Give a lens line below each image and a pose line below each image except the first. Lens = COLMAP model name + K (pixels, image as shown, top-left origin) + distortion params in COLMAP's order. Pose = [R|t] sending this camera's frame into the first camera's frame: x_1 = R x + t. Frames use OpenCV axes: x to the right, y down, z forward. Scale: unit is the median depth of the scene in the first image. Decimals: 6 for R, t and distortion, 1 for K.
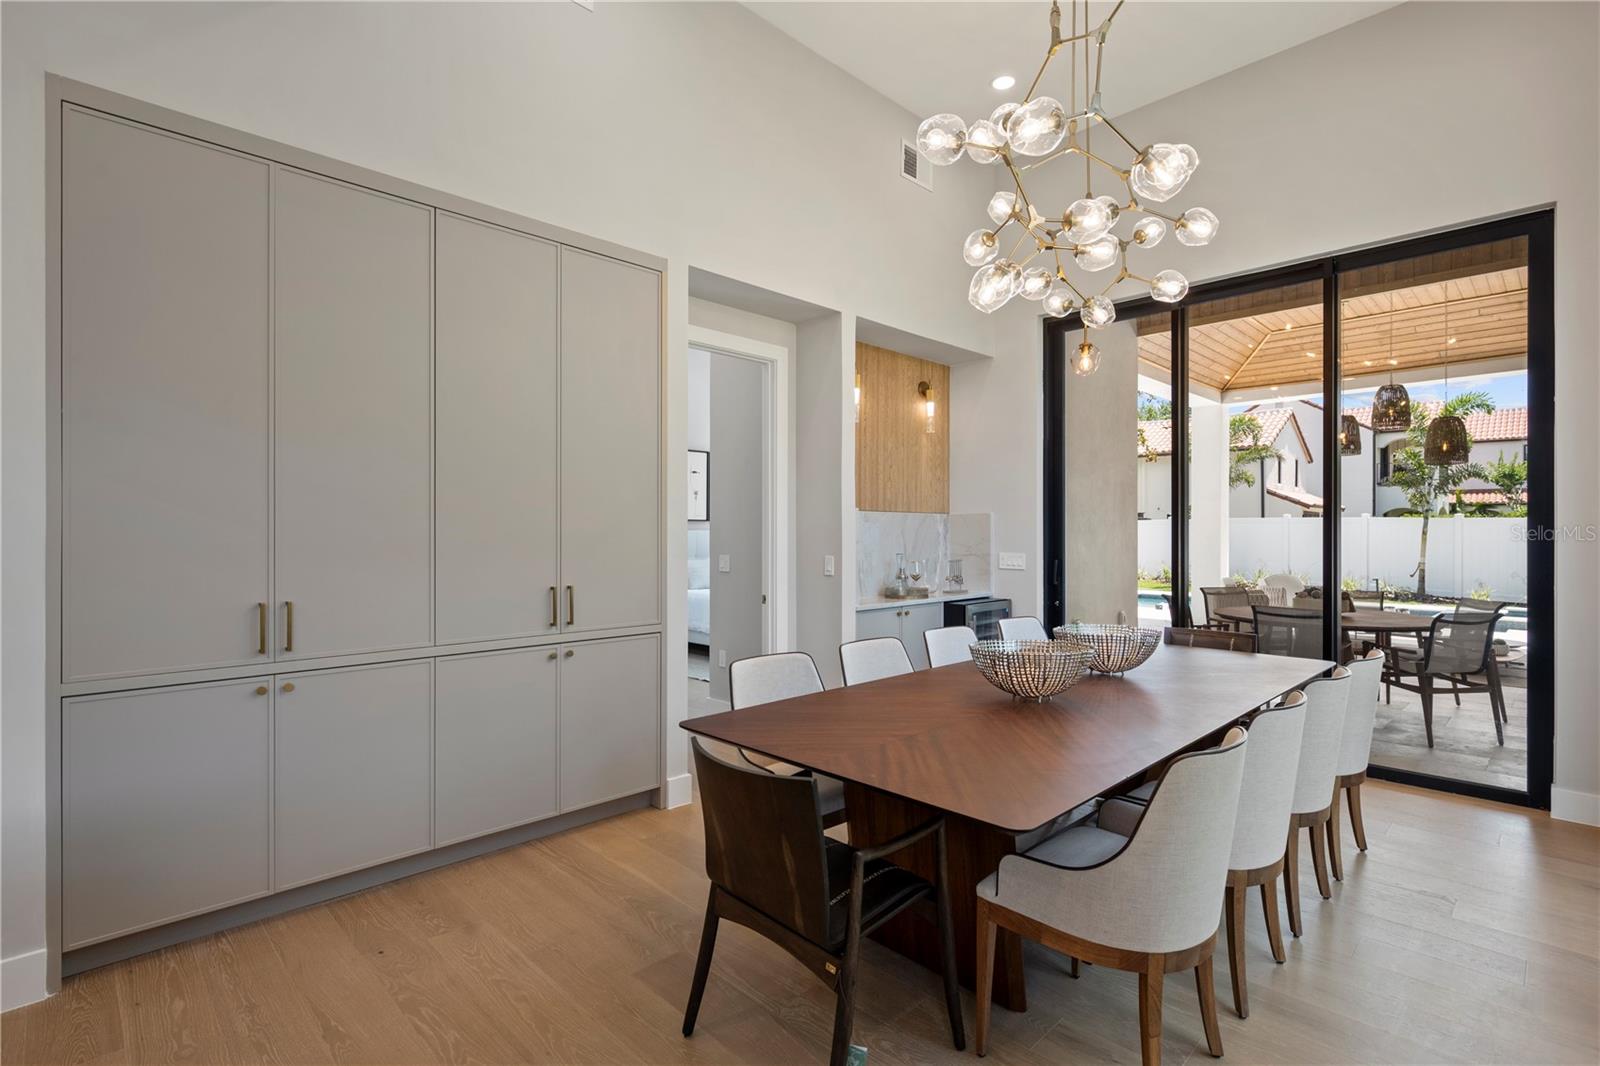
lens RADIAL K [[749.3, 0, 800.0], [0, 749.3, 533.0], [0, 0, 1]] dist [-0.000888, -0.000077]
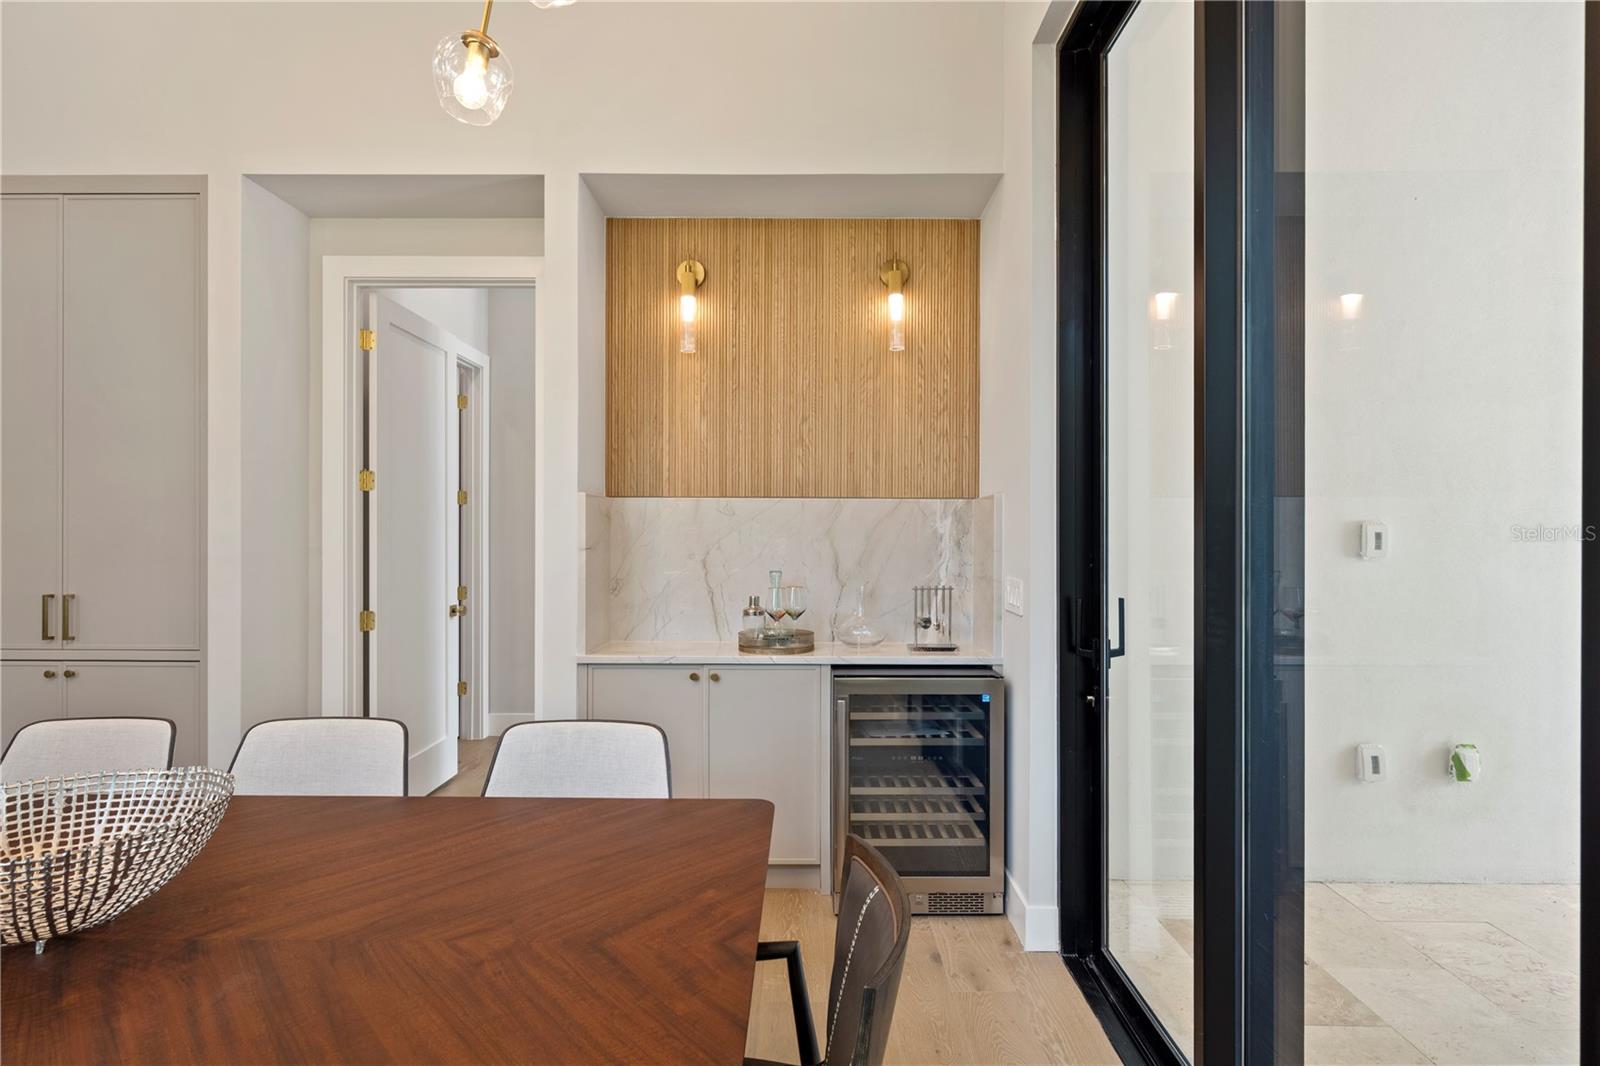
lens RADIAL K [[749.3, 0, 800.0], [0, 749.3, 533.0], [0, 0, 1]] dist [-0.000888, -0.000077]
pose [[0.714593, 0.001568, -0.699539, 0.545009], [-0.004268, 0.999989, -0.002118, 0.000054], [0.699527, 0.004499, 0.714592, 0.605852]]
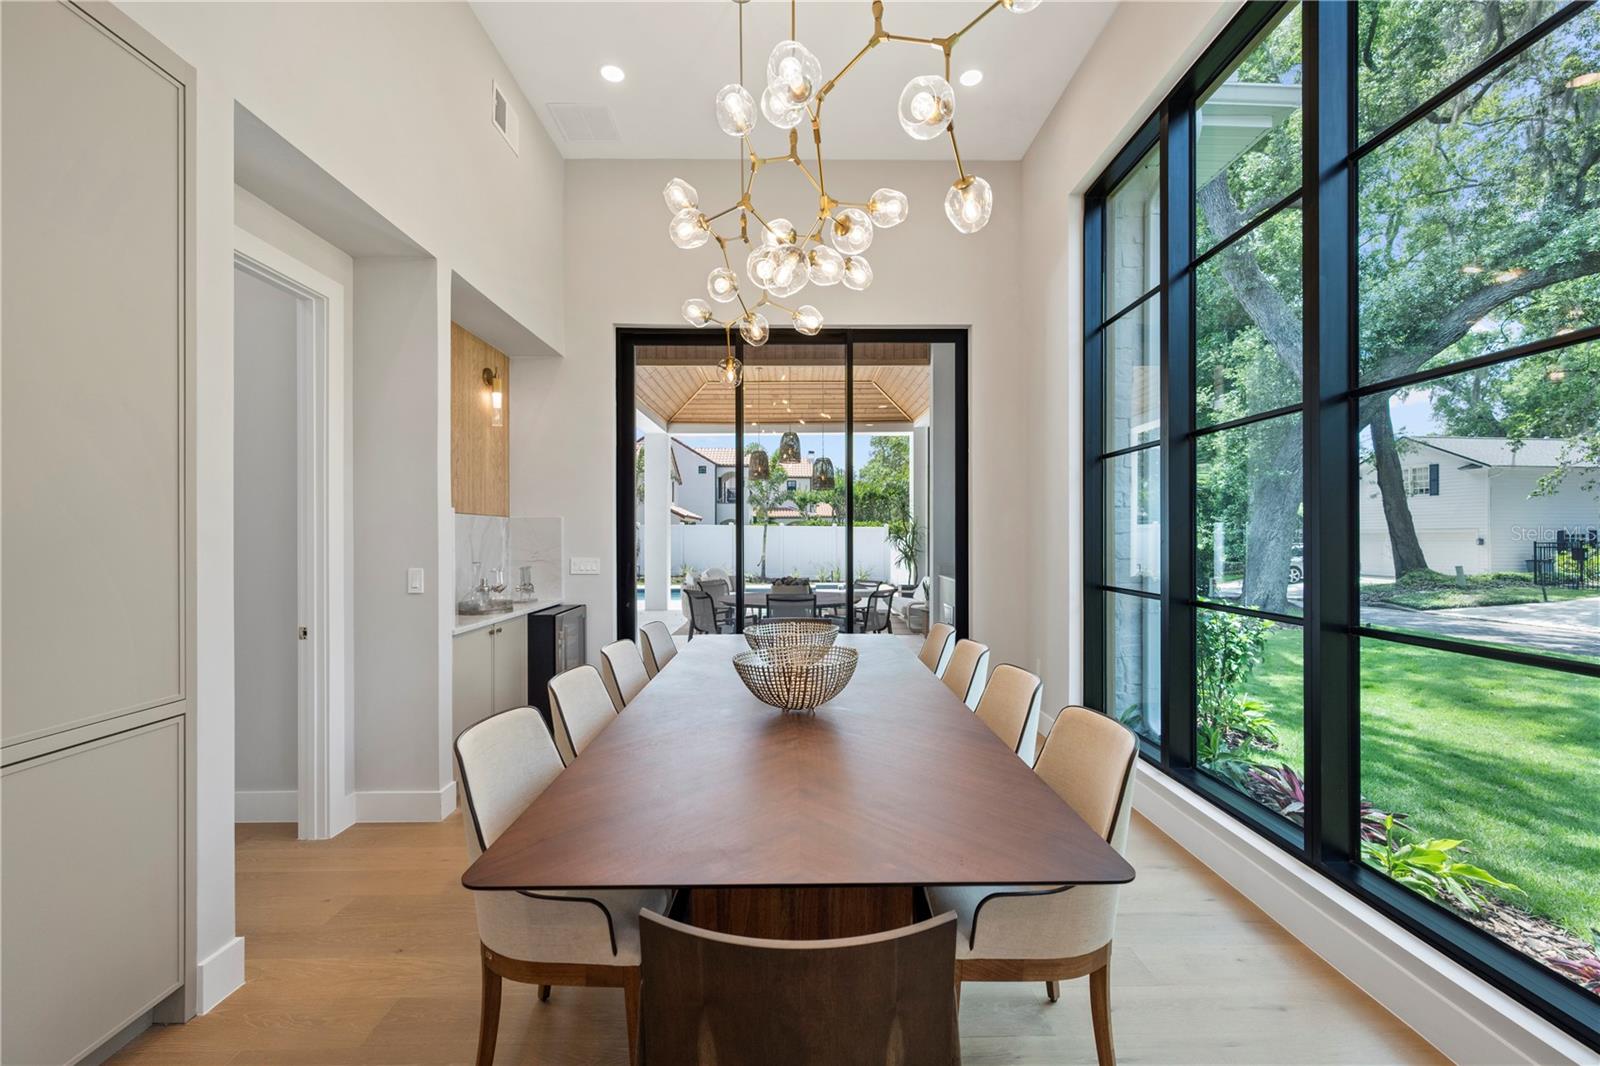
lens RADIAL K [[649.4, 0, 799.7], [0, 649.4, 535.4], [0, 0, 1]] dist [-0.001147, -0.000243]
pose [[0.689761, -0.001372, 0.724035, -0.150669], [0.002801, 0.999996, -0.000773, -0.001433], [-0.724031, 0.002561, 0.689762, 0.216862]]
